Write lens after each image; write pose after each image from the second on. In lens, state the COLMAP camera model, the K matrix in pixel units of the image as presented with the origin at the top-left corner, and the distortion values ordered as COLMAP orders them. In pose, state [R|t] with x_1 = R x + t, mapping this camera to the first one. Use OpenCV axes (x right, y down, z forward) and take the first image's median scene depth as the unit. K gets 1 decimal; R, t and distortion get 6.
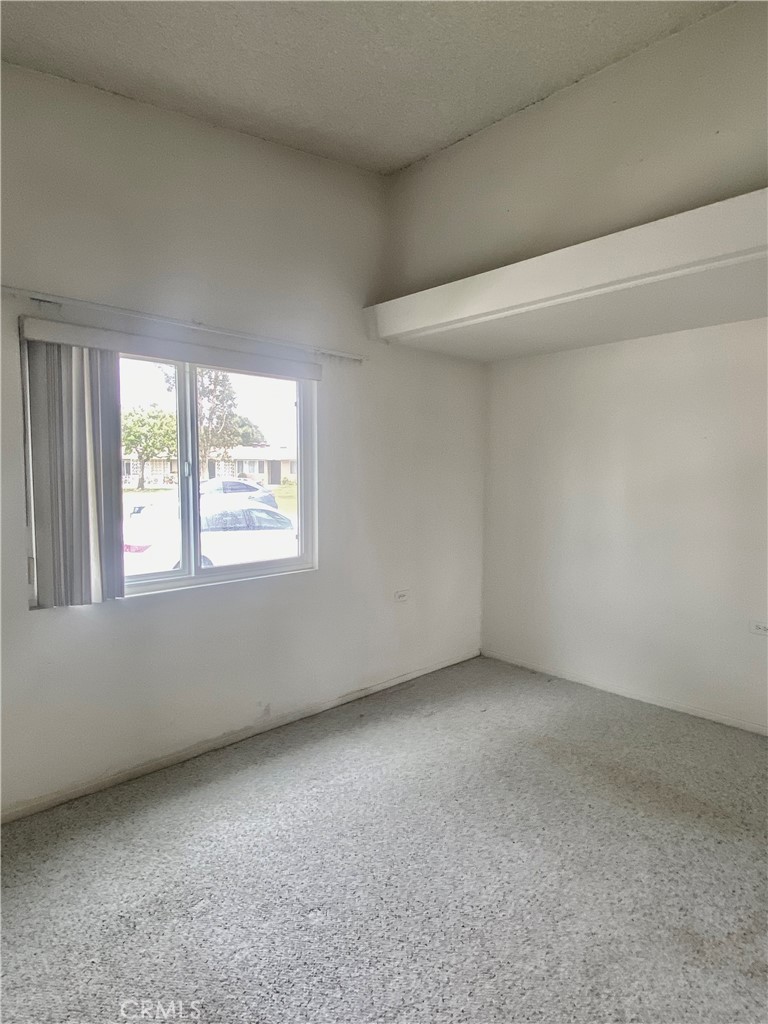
lens RADIAL K [[580.3, 0, 391.7], [0, 580.3, 509.7], [0, 0, 1]] dist [0.029953, -0.021249]
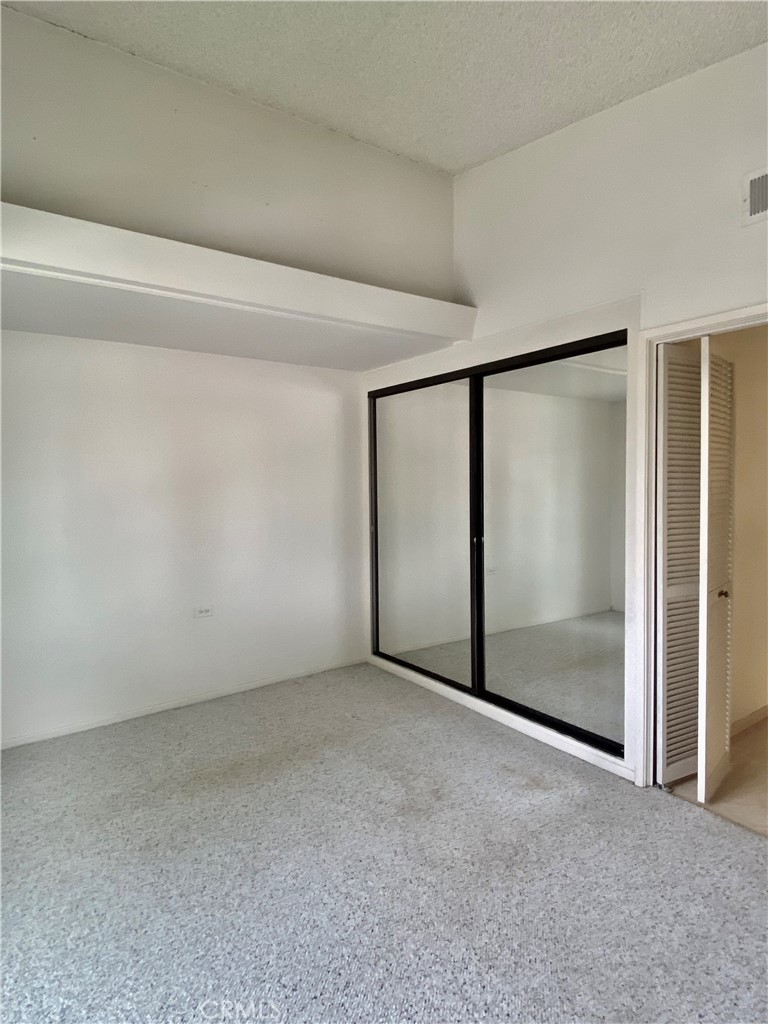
lens RADIAL K [[580.3, 0, 380.1], [0, 580.3, 503.3], [0, 0, 1]] dist [0.029953, -0.021249]
pose [[0.156056, -0.043814, 0.986776, -0.630726], [0.081642, 0.996169, 0.031320, -0.032406], [-0.984368, 0.075675, 0.159036, 0.590588]]
